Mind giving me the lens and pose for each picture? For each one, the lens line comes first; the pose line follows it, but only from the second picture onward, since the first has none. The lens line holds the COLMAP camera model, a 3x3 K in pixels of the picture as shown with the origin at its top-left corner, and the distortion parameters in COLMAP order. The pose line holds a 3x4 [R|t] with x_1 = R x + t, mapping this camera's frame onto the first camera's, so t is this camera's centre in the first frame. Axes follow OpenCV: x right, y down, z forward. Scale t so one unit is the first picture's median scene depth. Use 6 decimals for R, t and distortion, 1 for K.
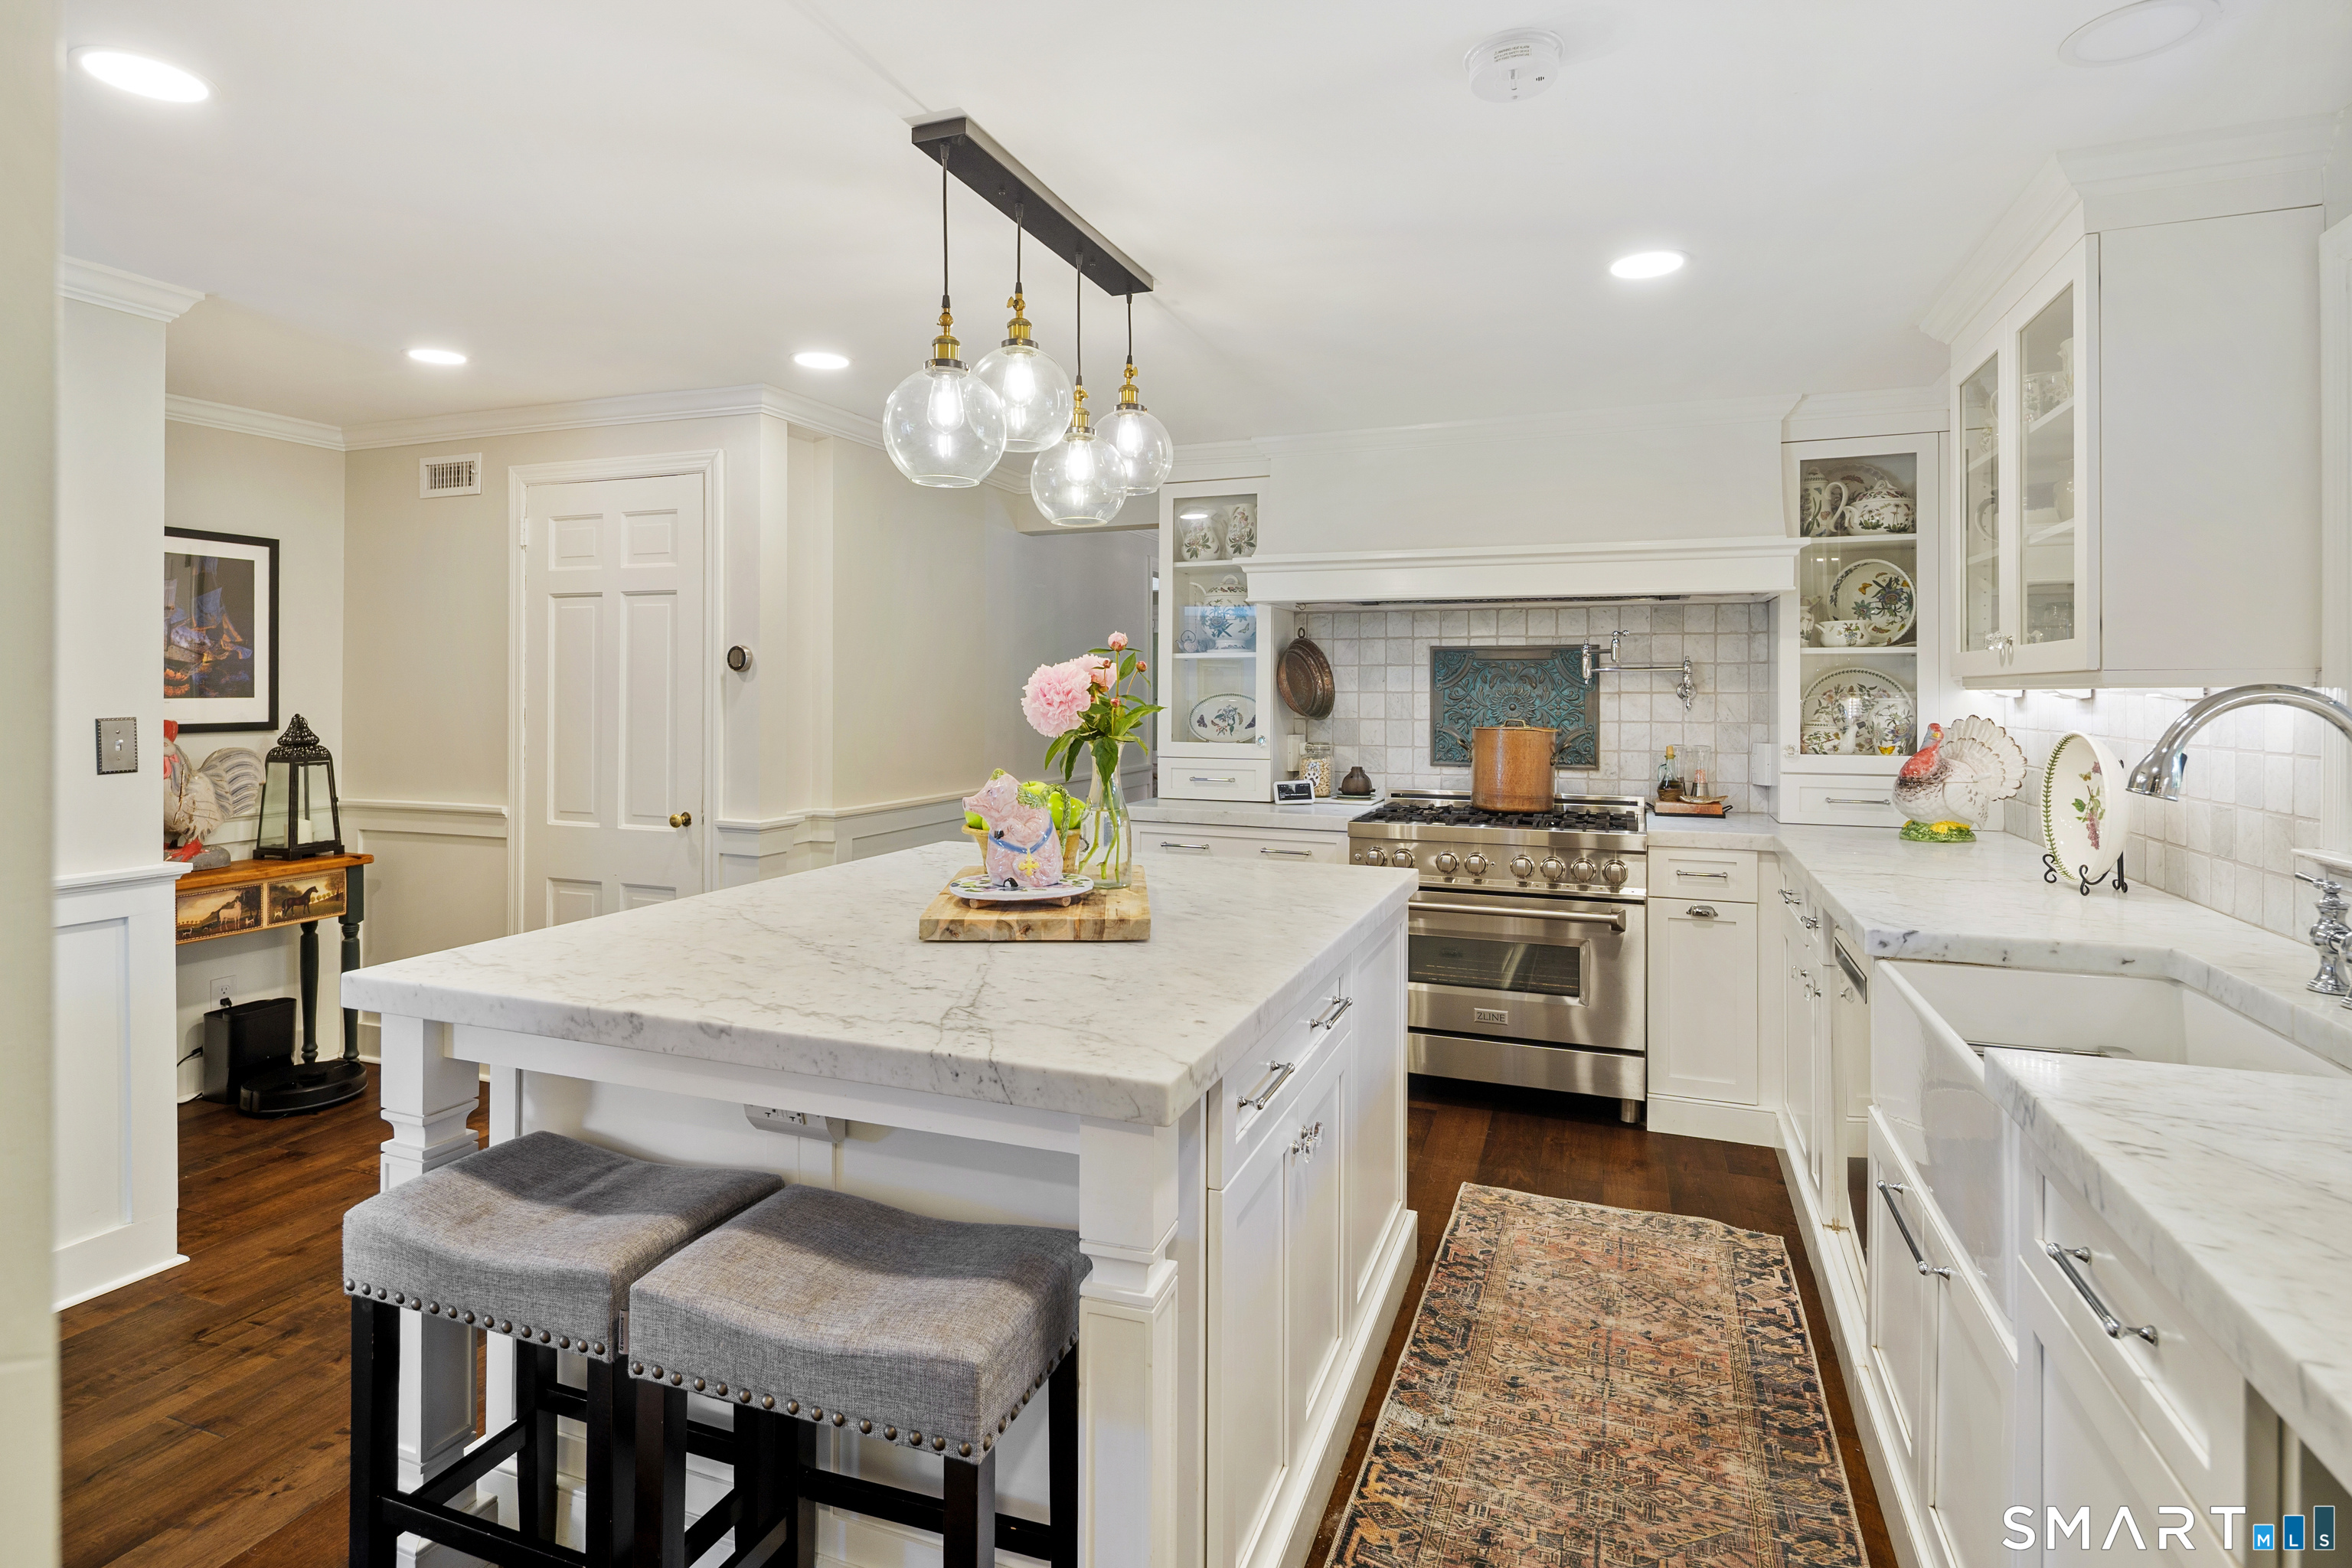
lens RADIAL K [[1169.0, 0, 1183.4], [0, 1169.0, 700.2], [0, 0, 1]] dist [0.002795, -0.001001]
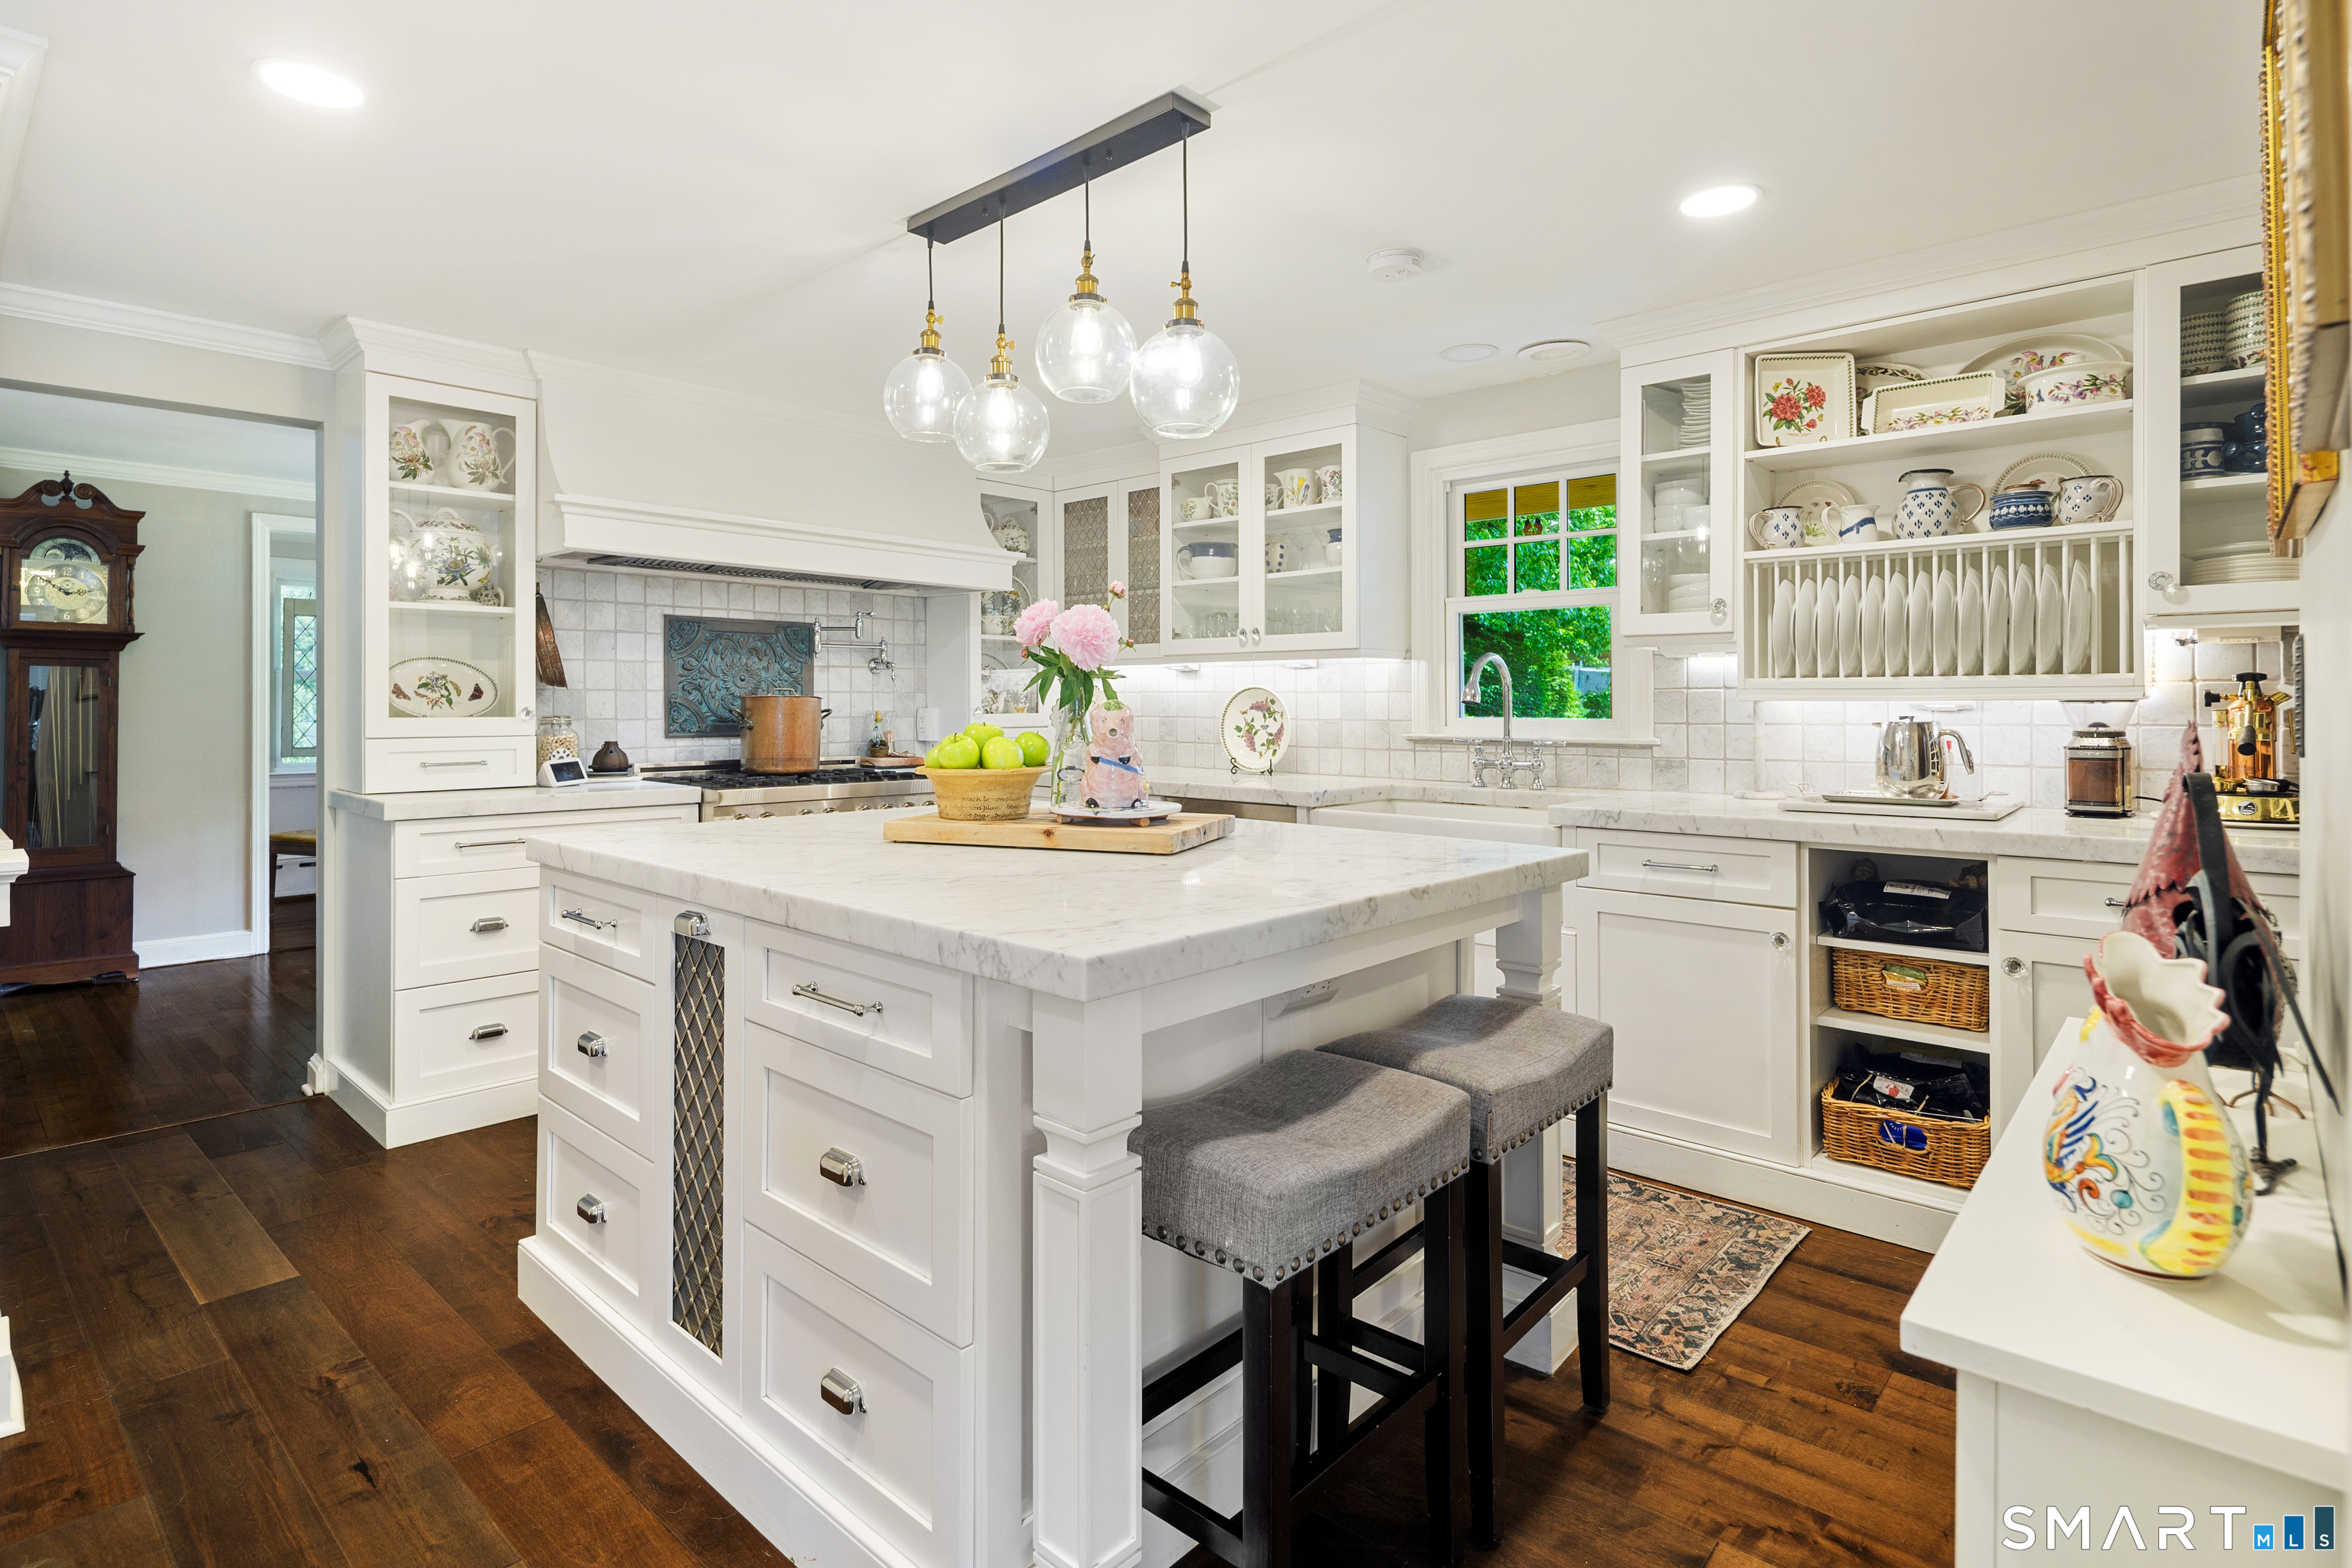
lens RADIAL K [[1169.0, 0, 1145.2], [0, 1169.0, 685.0], [0, 0, 1]] dist [0.002795, -0.001001]
pose [[0.392333, 0.011310, 0.919754, -0.537932], [0.004590, 0.999888, -0.014253, 0.028758], [-0.919812, 0.009814, 0.392238, 0.263111]]
